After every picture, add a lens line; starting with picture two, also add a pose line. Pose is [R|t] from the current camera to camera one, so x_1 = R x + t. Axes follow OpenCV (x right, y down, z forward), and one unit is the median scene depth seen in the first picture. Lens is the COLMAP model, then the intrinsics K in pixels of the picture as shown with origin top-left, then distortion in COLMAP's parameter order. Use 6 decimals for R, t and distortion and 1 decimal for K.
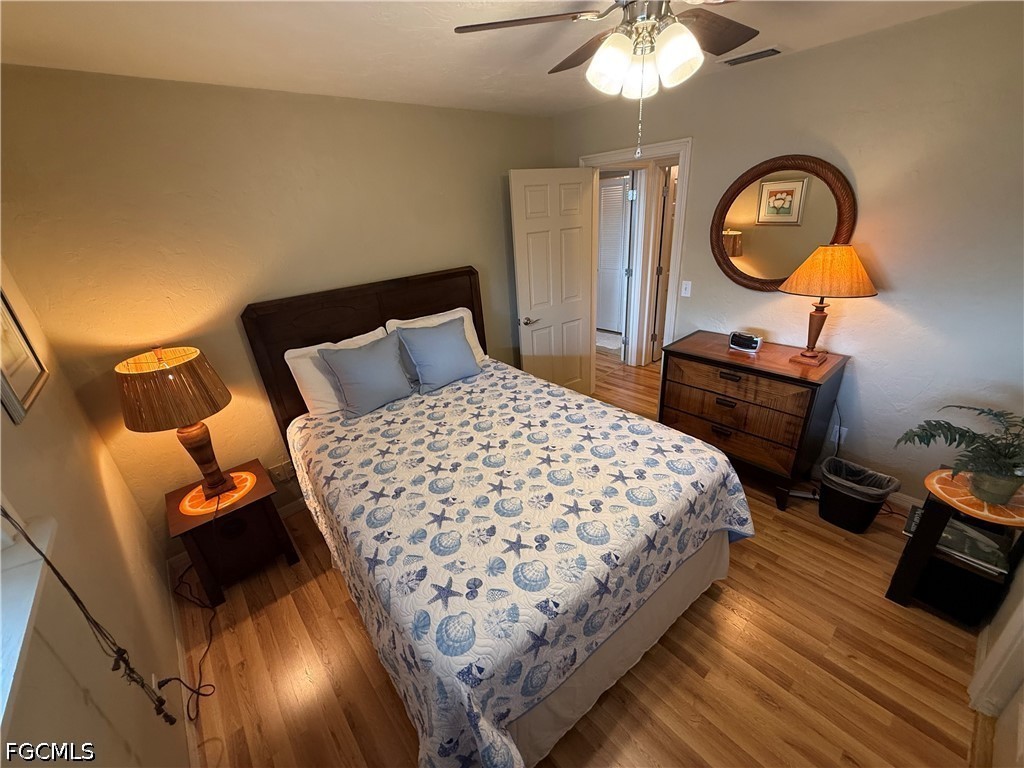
lens RADIAL K [[408.5, 0, 509.9], [0, 408.5, 385.9], [0, 0, 1]] dist [0.000202, 0.000000]
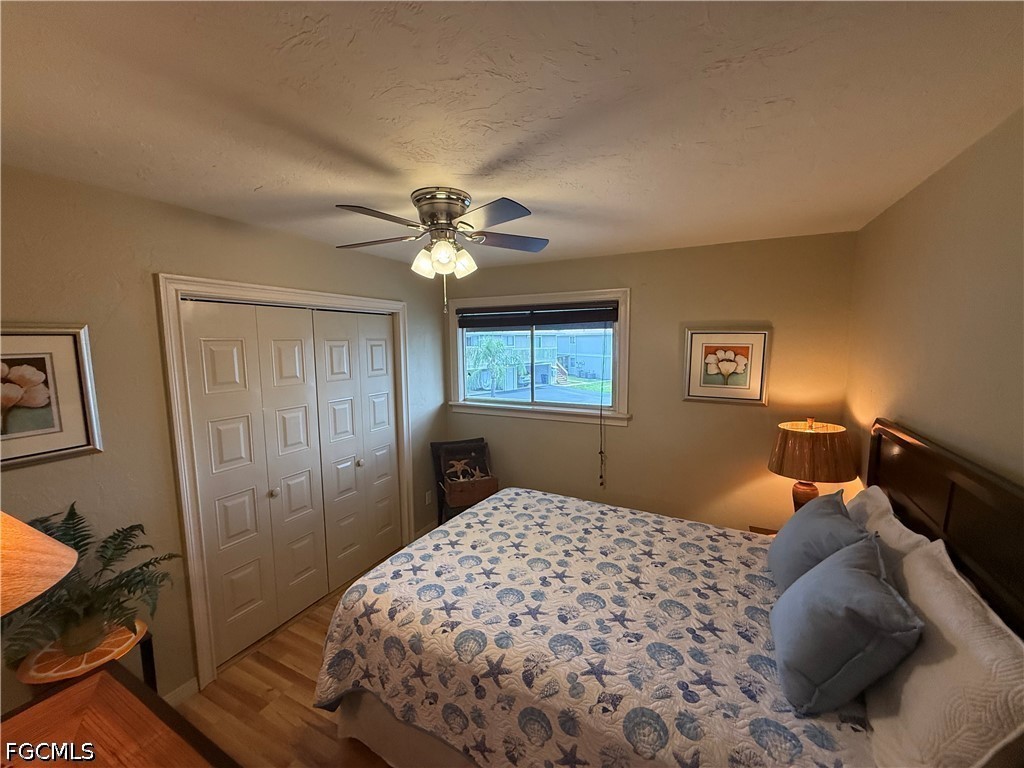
lens RADIAL K [[408.6, 0, 512.0], [0, 408.6, 384.0], [0, 0, 1]] dist [0.002757, 0.000256]
pose [[-0.923098, 0.117847, -0.366064, 0.438041], [-0.085881, 0.864678, 0.494931, -0.719031], [0.374853, 0.488307, -0.788061, 1.572531]]
